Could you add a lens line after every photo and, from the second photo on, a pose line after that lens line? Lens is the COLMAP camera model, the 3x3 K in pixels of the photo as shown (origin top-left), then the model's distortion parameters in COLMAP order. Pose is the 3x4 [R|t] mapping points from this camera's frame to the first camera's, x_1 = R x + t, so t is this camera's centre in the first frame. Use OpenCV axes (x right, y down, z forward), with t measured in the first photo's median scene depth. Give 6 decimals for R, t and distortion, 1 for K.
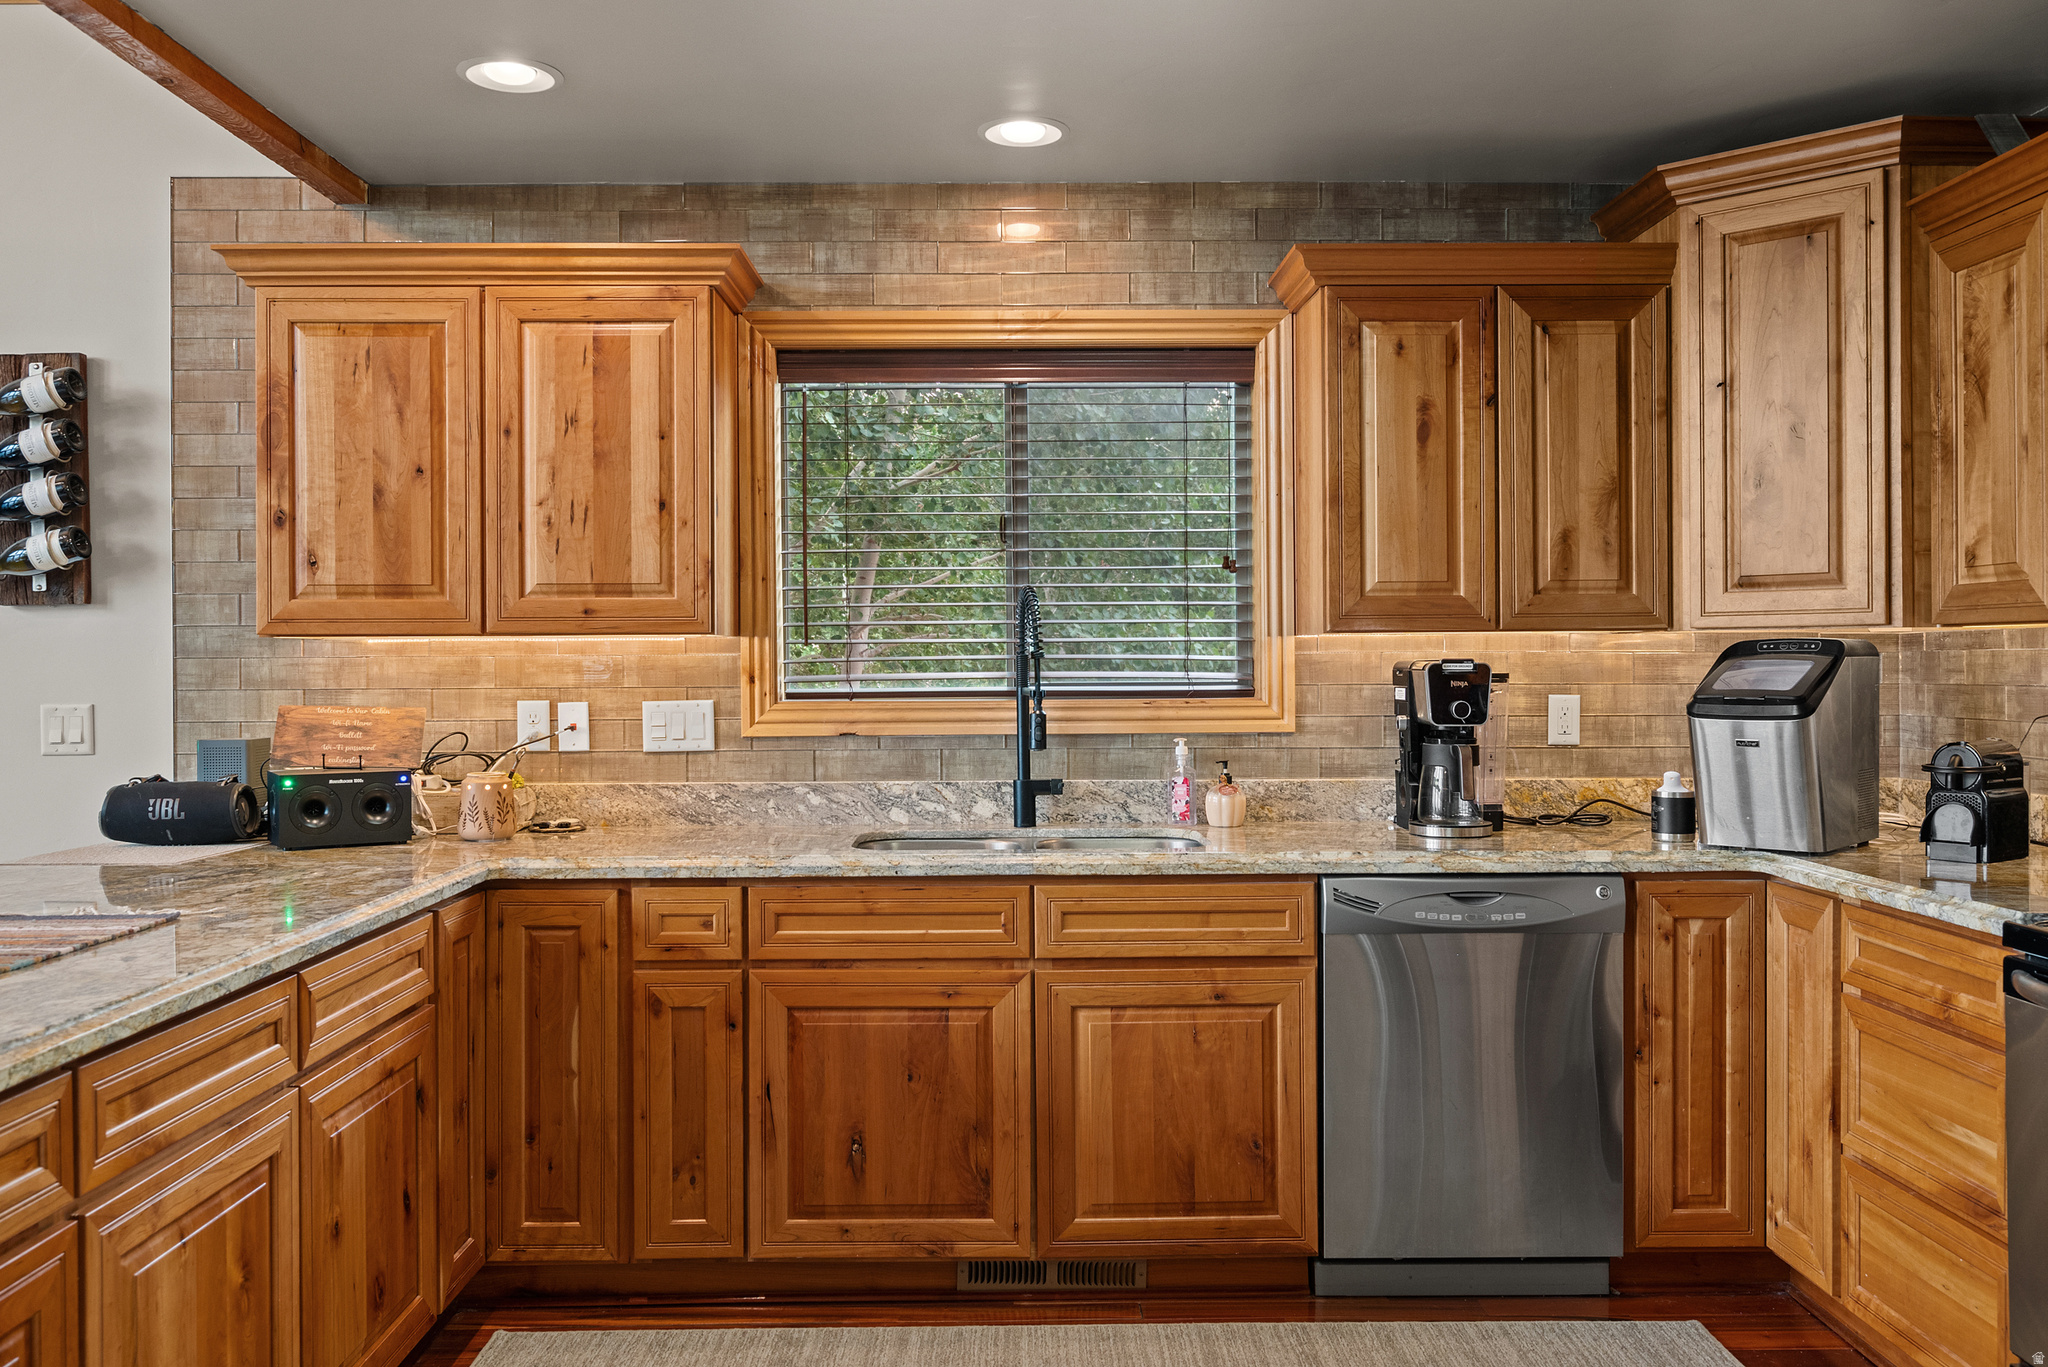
lens RADIAL K [[1635.5, 0, 1022.9], [0, 1635.5, 672.4], [0, 0, 1]] dist [-0.002117, -0.003141]
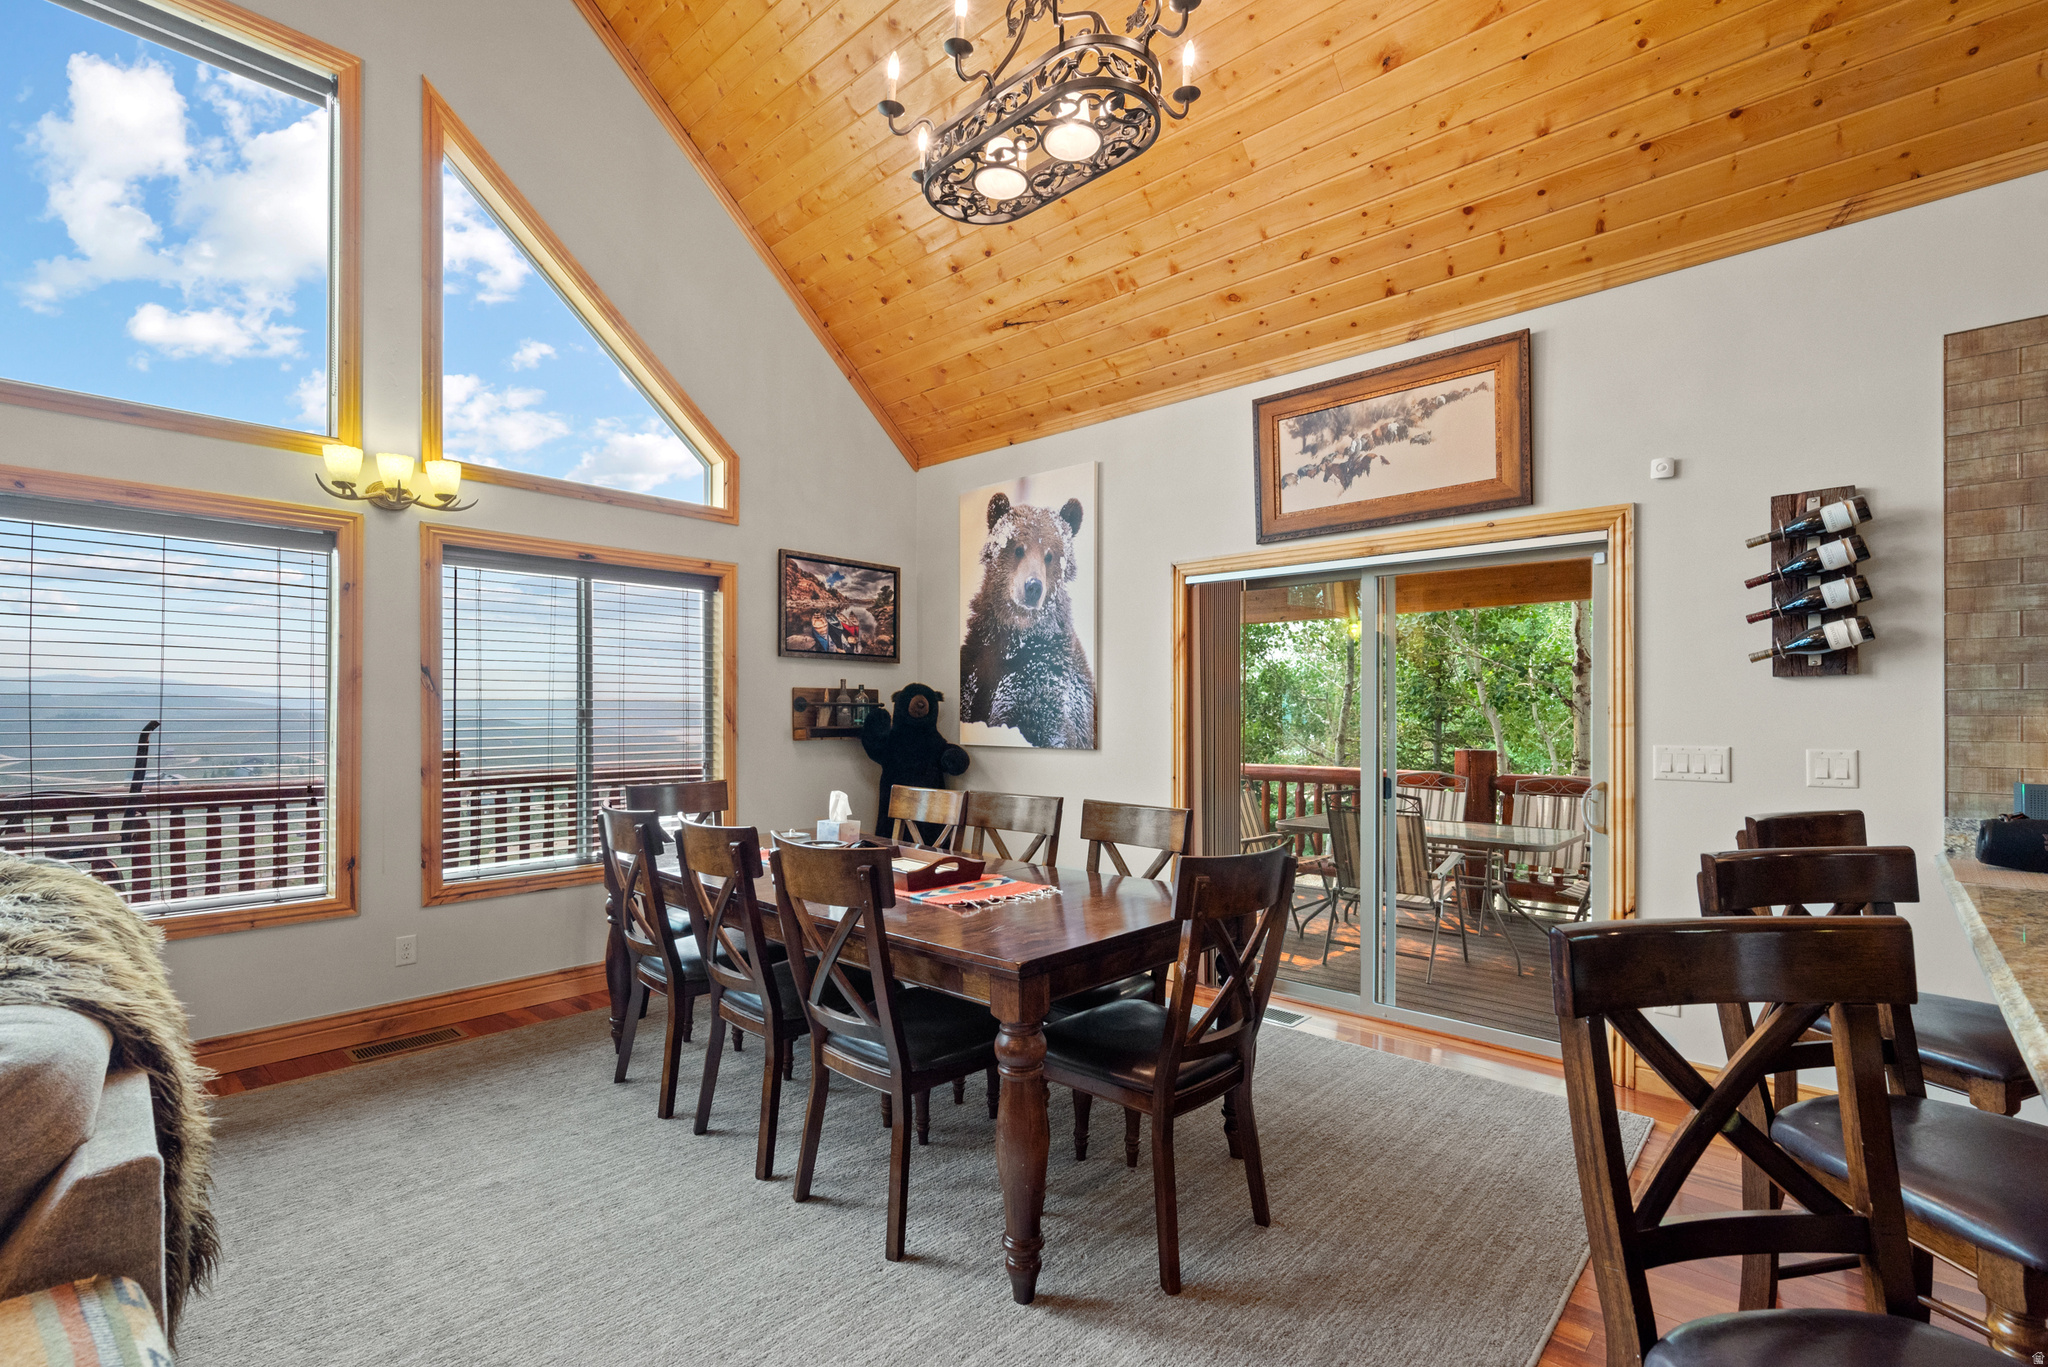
lens RADIAL K [[913.2, 0, 1029.1], [0, 913.2, 712.9], [0, 0, 1]] dist [-0.000722, -0.000527]
pose [[0.729453, 0.004687, -0.684015, -0.602240], [-0.009332, 0.999952, -0.003099, -0.002395], [0.683967, 0.008644, 0.729462, 0.003845]]
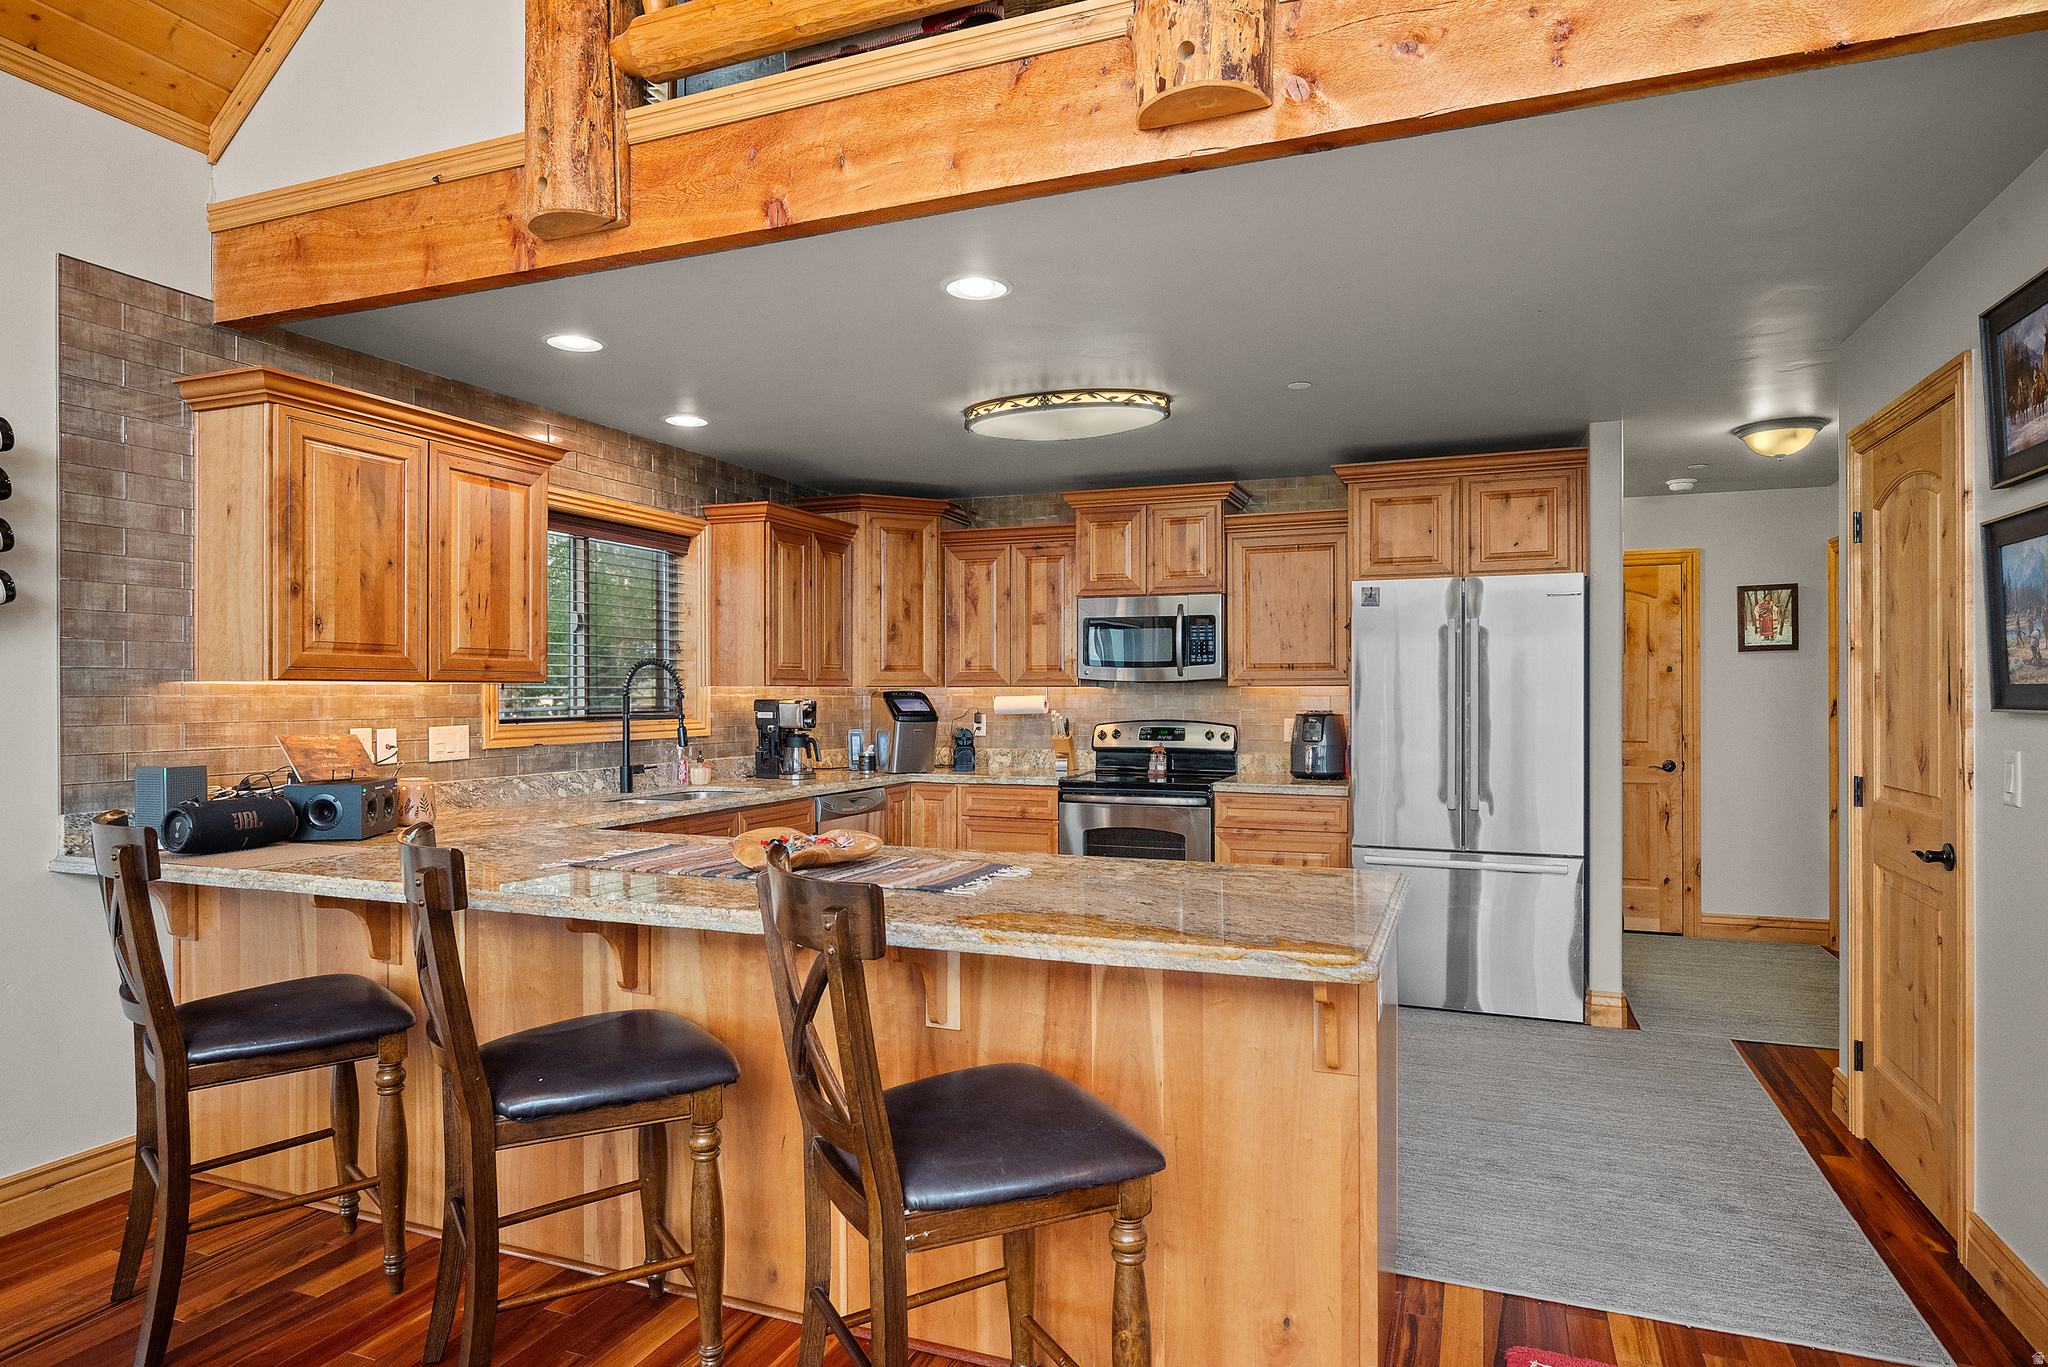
lens RADIAL K [[1157.5, 0, 1033.6], [0, 1157.5, 690.3], [0, 0, 1]] dist [0.003064, -0.001859]
pose [[0.379633, 0.007432, 0.925107, -1.071878], [0.005454, 0.999932, -0.010271, -0.001781], [-0.925121, 0.008945, 0.379567, 0.119823]]
